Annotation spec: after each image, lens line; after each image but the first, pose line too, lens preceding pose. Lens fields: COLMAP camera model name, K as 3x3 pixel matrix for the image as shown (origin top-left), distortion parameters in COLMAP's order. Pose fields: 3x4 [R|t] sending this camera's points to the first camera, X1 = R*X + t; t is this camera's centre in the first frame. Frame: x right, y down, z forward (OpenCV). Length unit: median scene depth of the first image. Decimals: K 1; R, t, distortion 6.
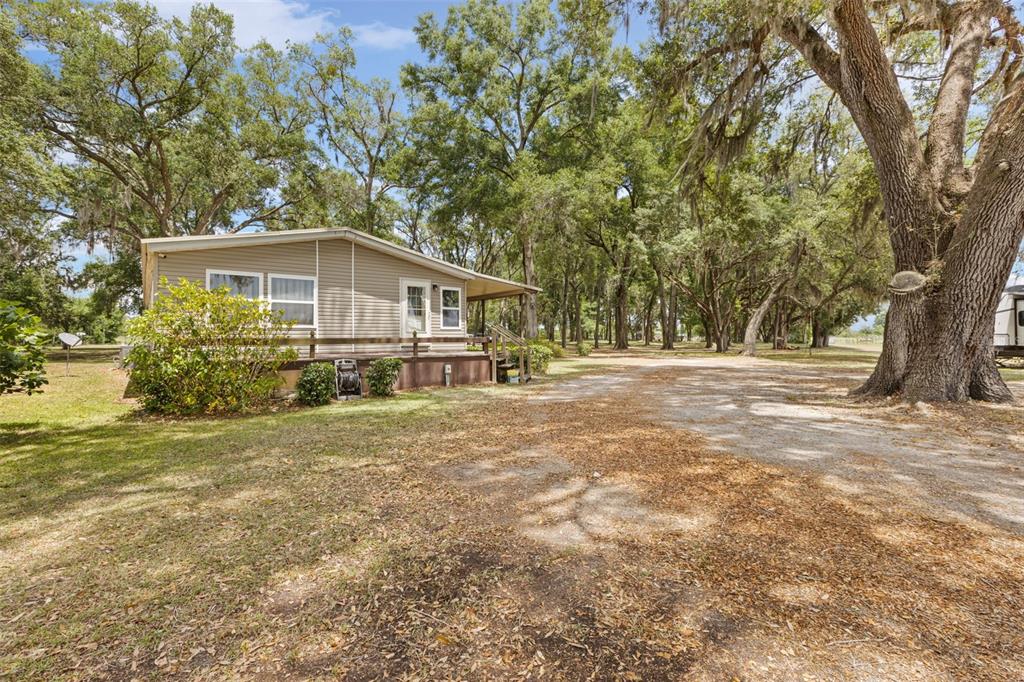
lens RADIAL K [[453.8, 0, 512.0], [0, 453.8, 341.0], [0, 0, 1]] dist [0.001980, 0.000059]
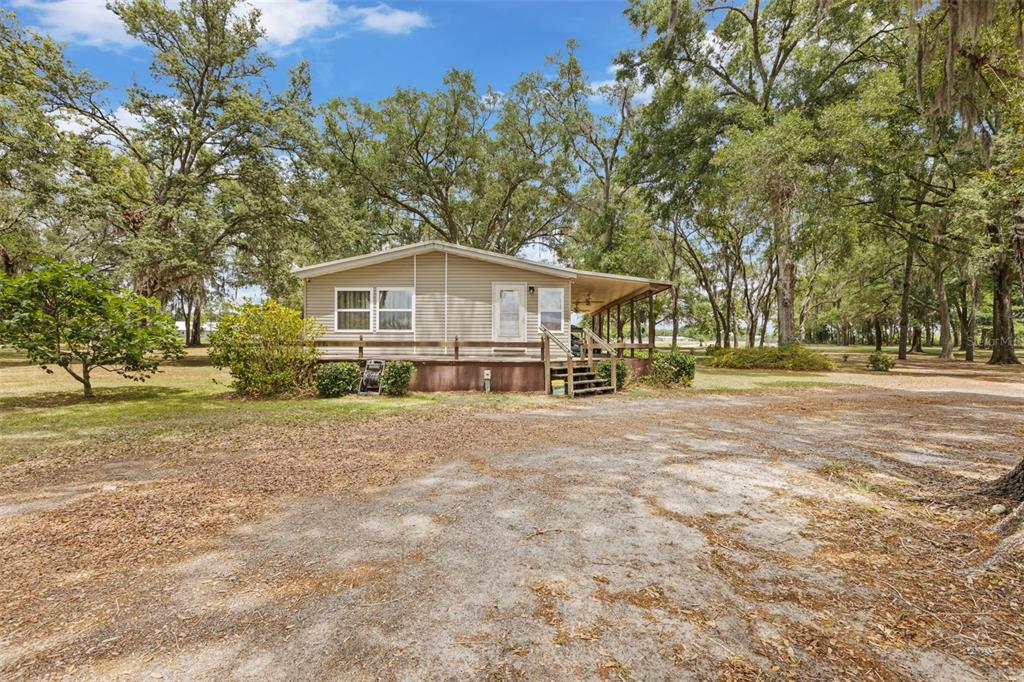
lens RADIAL K [[453.8, 0, 512.0], [0, 453.8, 341.0], [0, 0, 1]] dist [0.001980, 0.000059]
pose [[0.746877, 0.009332, -0.664896, 0.527094], [-0.016301, 0.999858, -0.004277, -0.005648], [0.664762, 0.014032, 0.746923, 0.317216]]
